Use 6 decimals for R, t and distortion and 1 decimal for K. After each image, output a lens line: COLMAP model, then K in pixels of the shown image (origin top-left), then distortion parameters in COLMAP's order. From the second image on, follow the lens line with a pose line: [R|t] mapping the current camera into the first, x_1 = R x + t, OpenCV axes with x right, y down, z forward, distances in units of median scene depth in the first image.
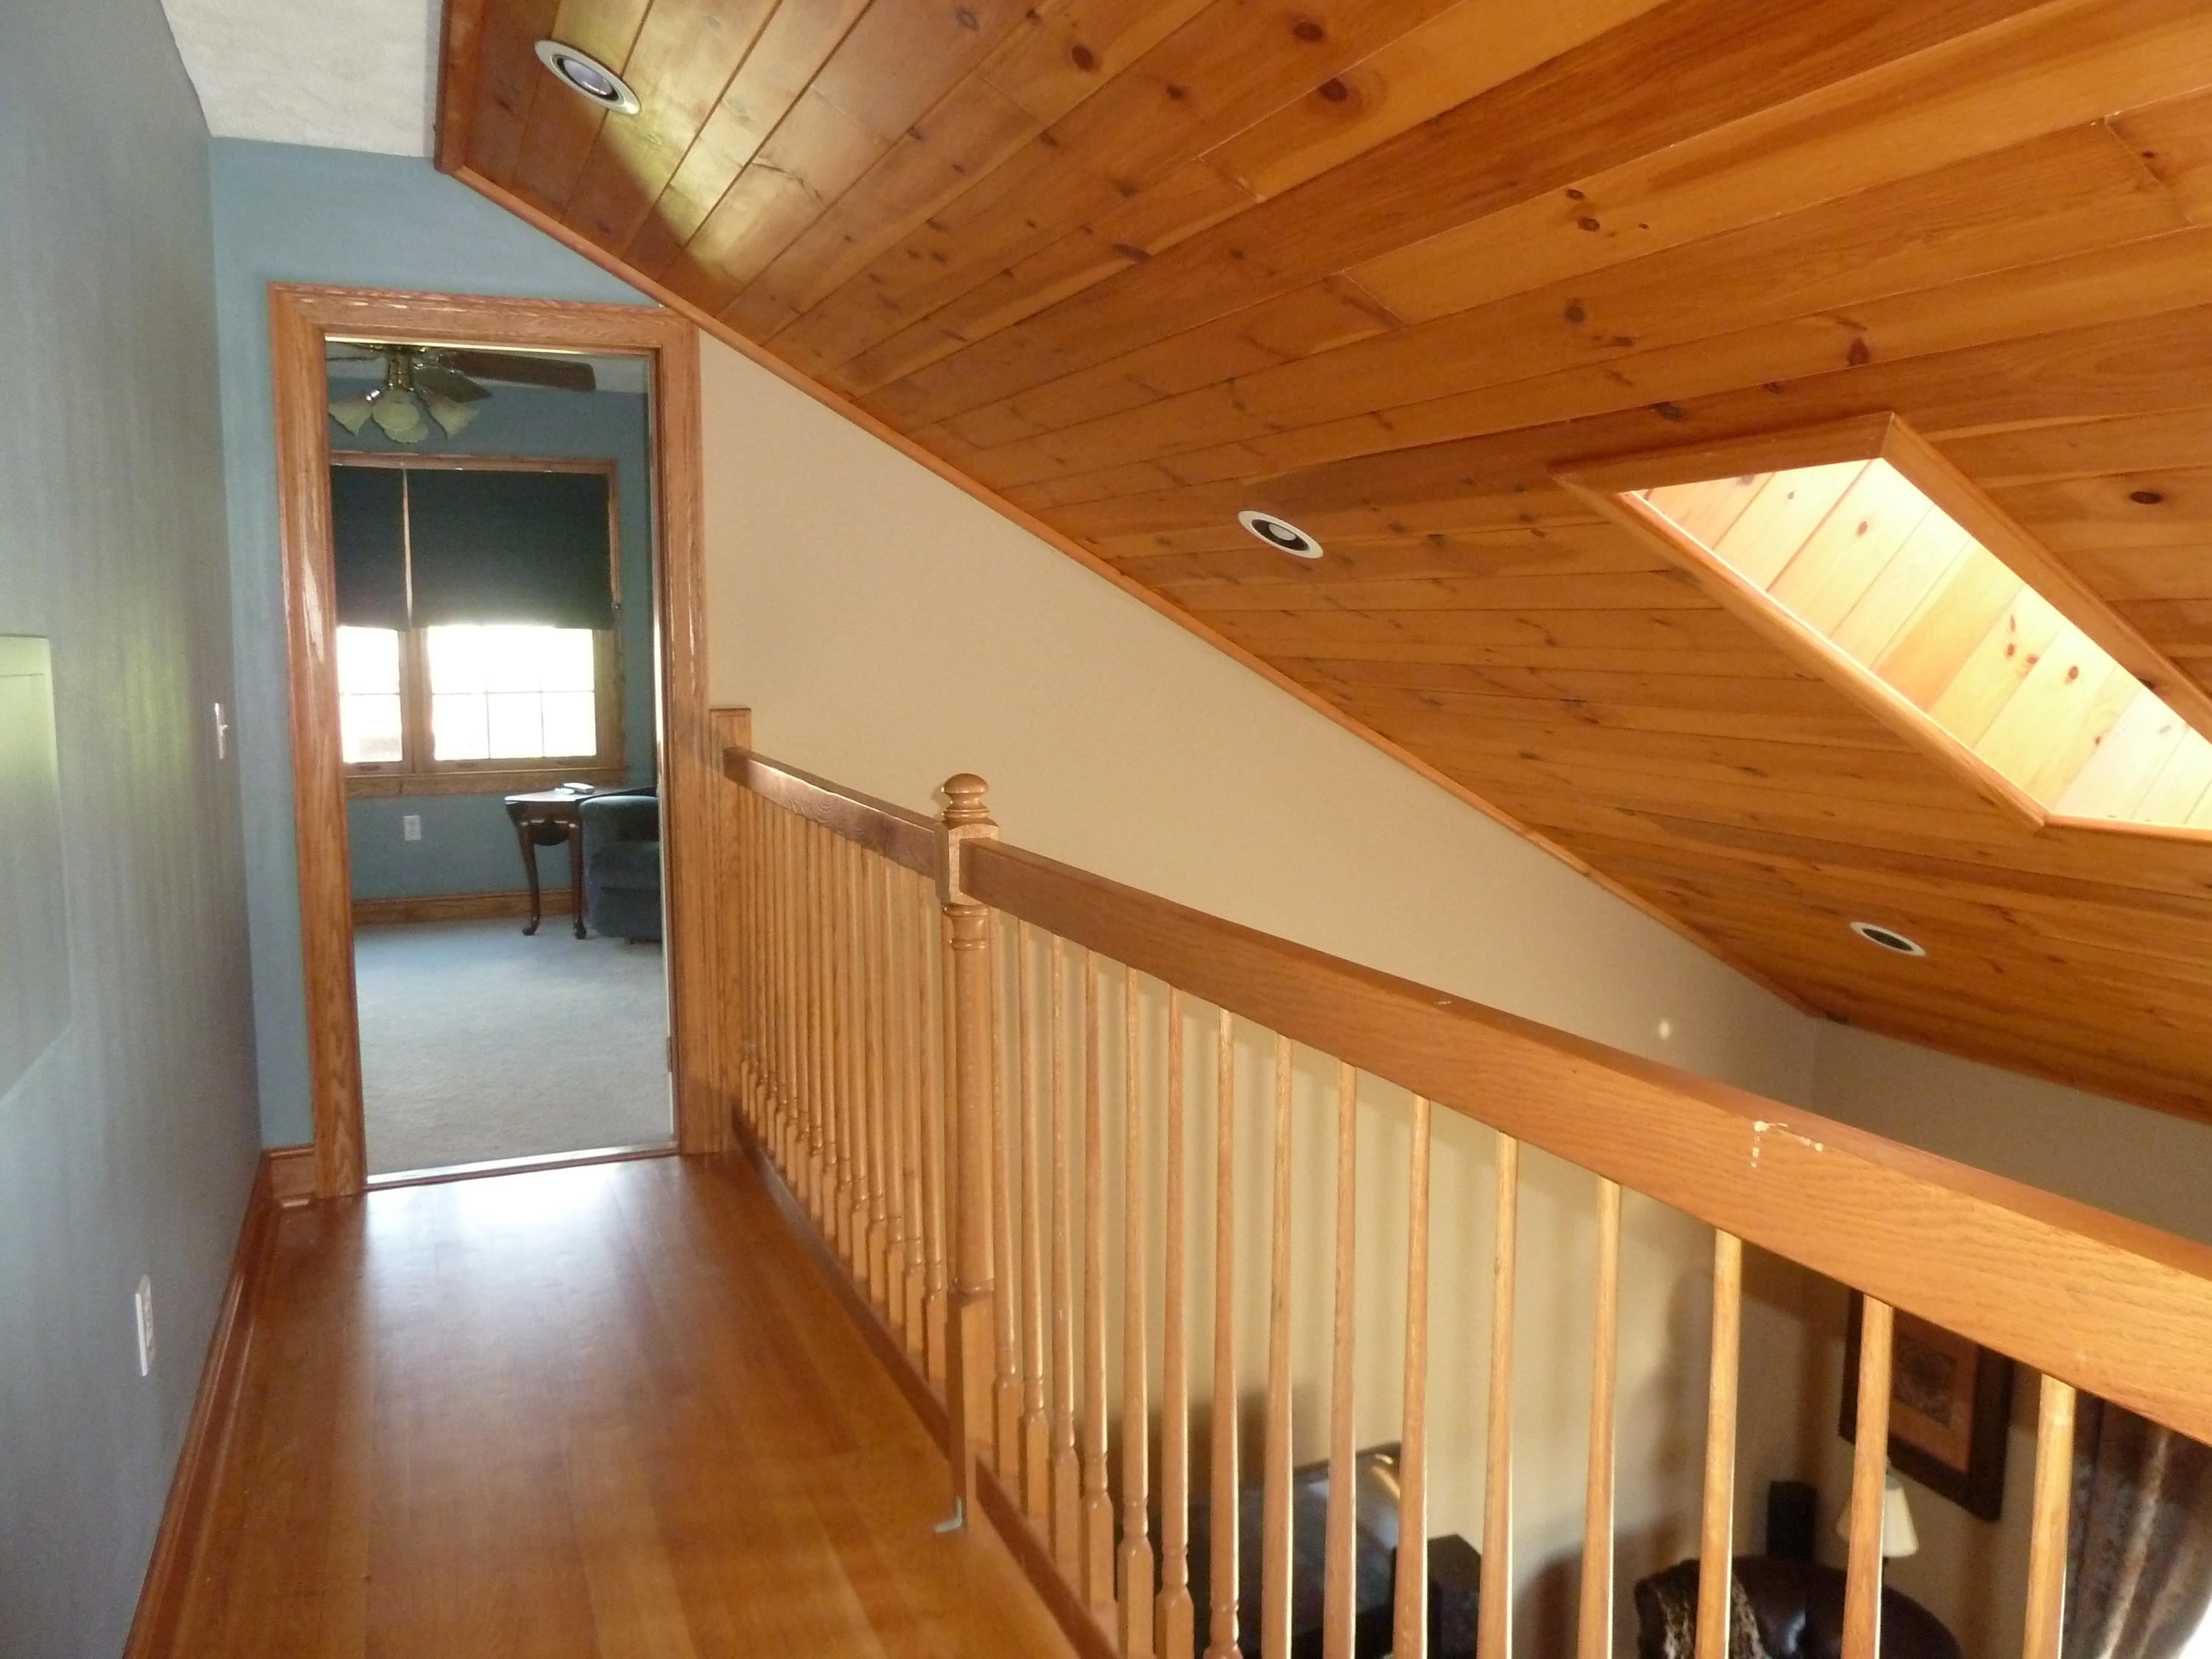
lens RADIAL K [[1663.0, 0, 1126.9], [0, 1663.0, 823.4], [0, 0, 1]] dist [-0.035446, 0.015617]
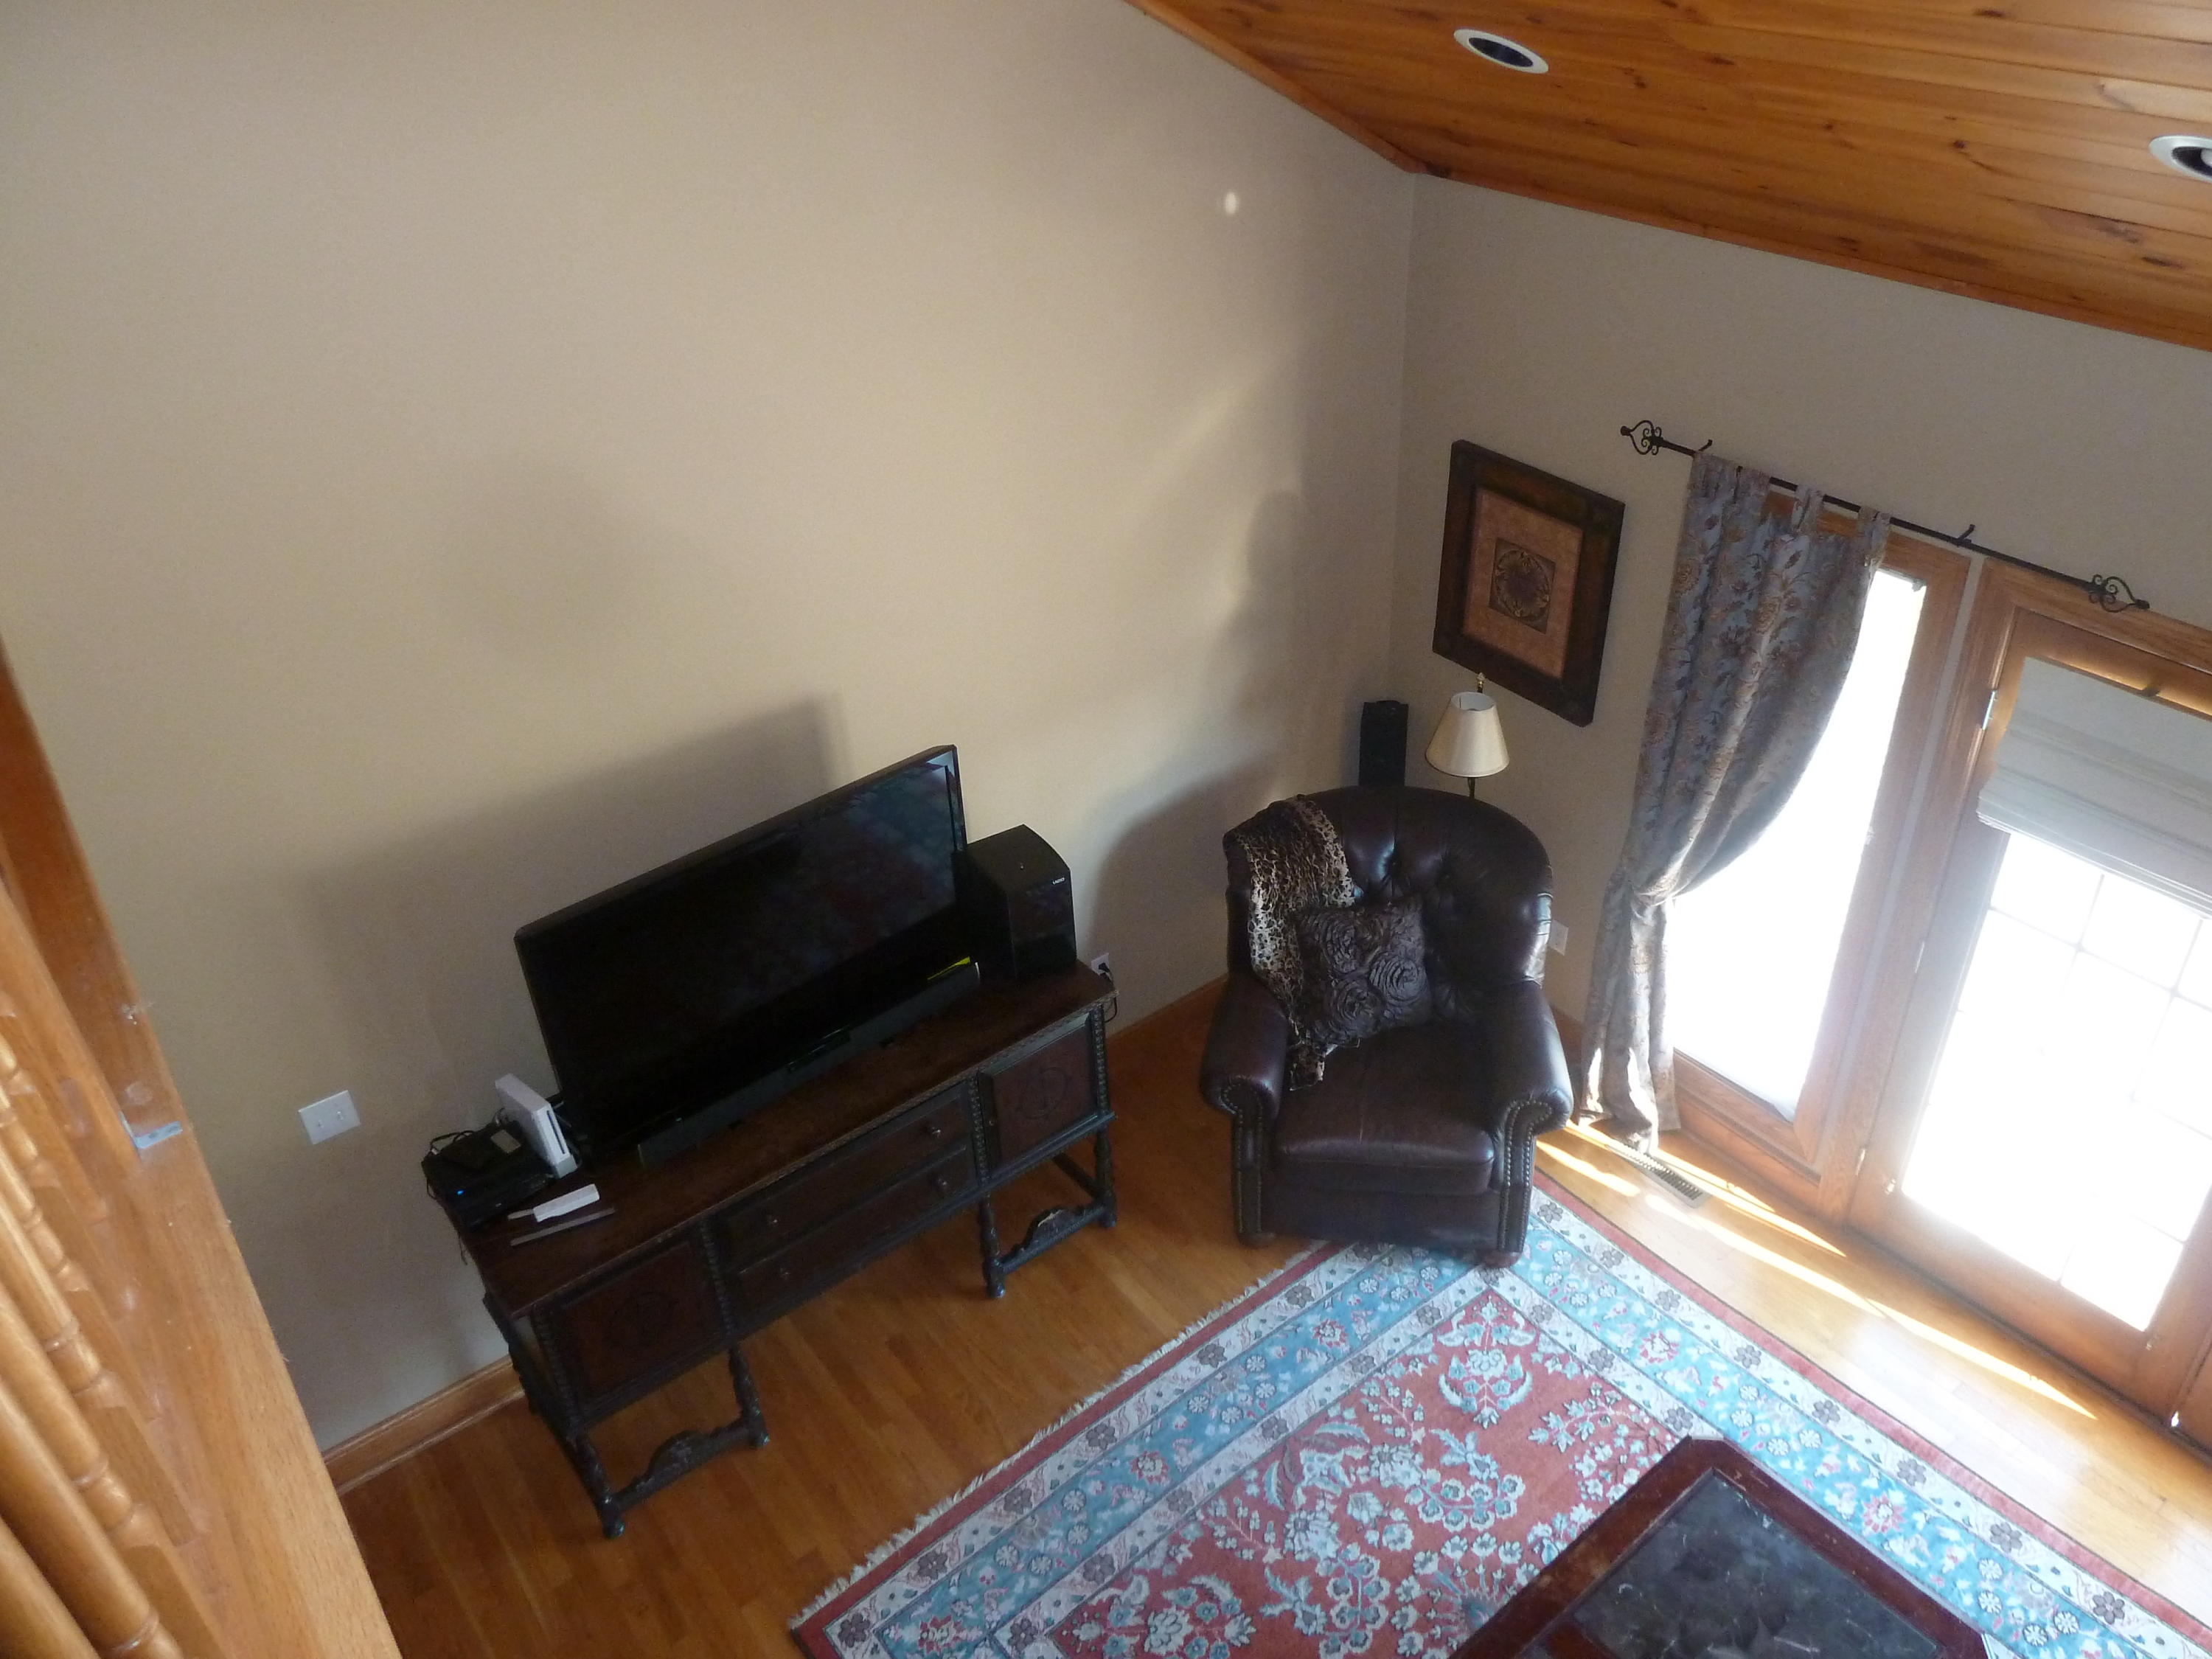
lens RADIAL K [[1663.0, 0, 1108.7], [0, 1663.0, 816.7], [0, 0, 1]] dist [-0.035446, 0.015617]
pose [[0.972892, -0.158233, 0.168655, 0.097434], [0.065561, 0.888073, 0.455003, 0.023321], [-0.221774, -0.431611, 0.874373, 0.215509]]
